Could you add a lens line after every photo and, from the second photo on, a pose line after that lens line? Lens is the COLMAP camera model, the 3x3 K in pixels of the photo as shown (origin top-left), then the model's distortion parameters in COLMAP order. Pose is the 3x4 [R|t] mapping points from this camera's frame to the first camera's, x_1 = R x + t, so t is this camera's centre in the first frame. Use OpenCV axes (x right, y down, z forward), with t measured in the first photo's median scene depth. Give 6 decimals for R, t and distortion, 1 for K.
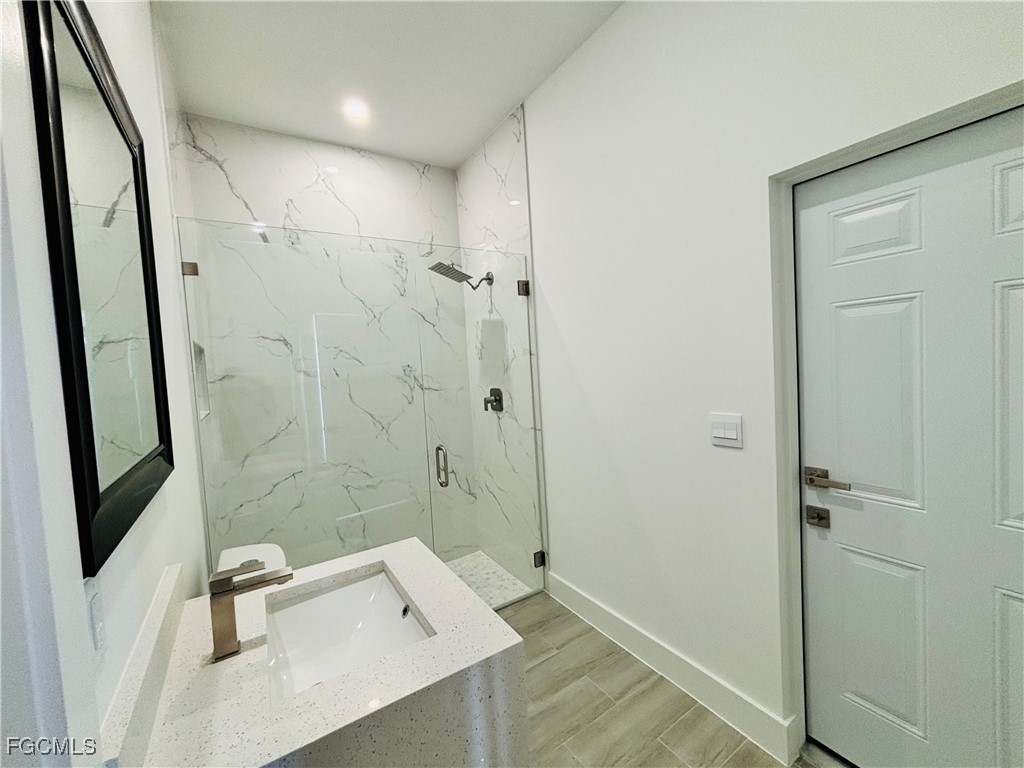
lens RADIAL K [[416.0, 0, 511.1], [0, 416.0, 383.8], [0, 0, 1]] dist [-0.001984, 0.000114]
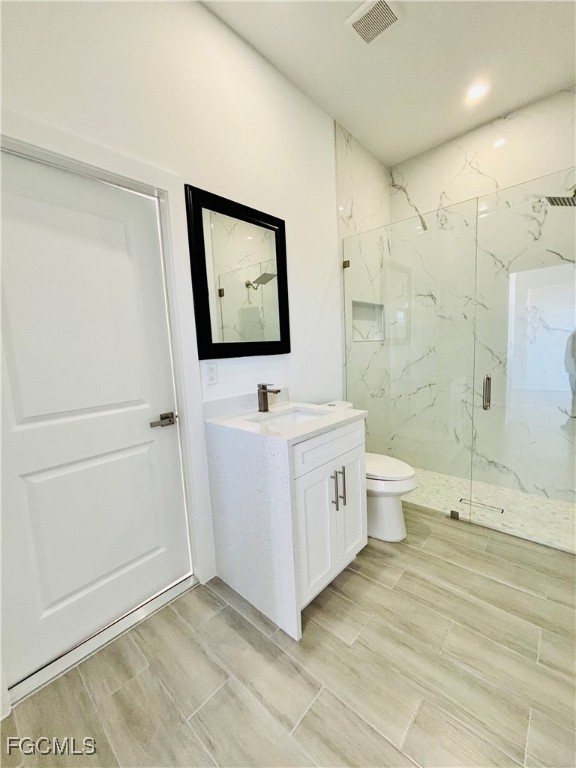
lens RADIAL K [[312.0, 0, 286.4], [0, 312.0, 383.9], [0, 0, 1]] dist [-0.001984, 0.000114]
pose [[0.251970, 0.166023, -0.953387, 0.443444], [-0.014672, 0.985716, 0.167775, 0.028871], [0.967624, -0.028286, 0.250806, 0.195337]]
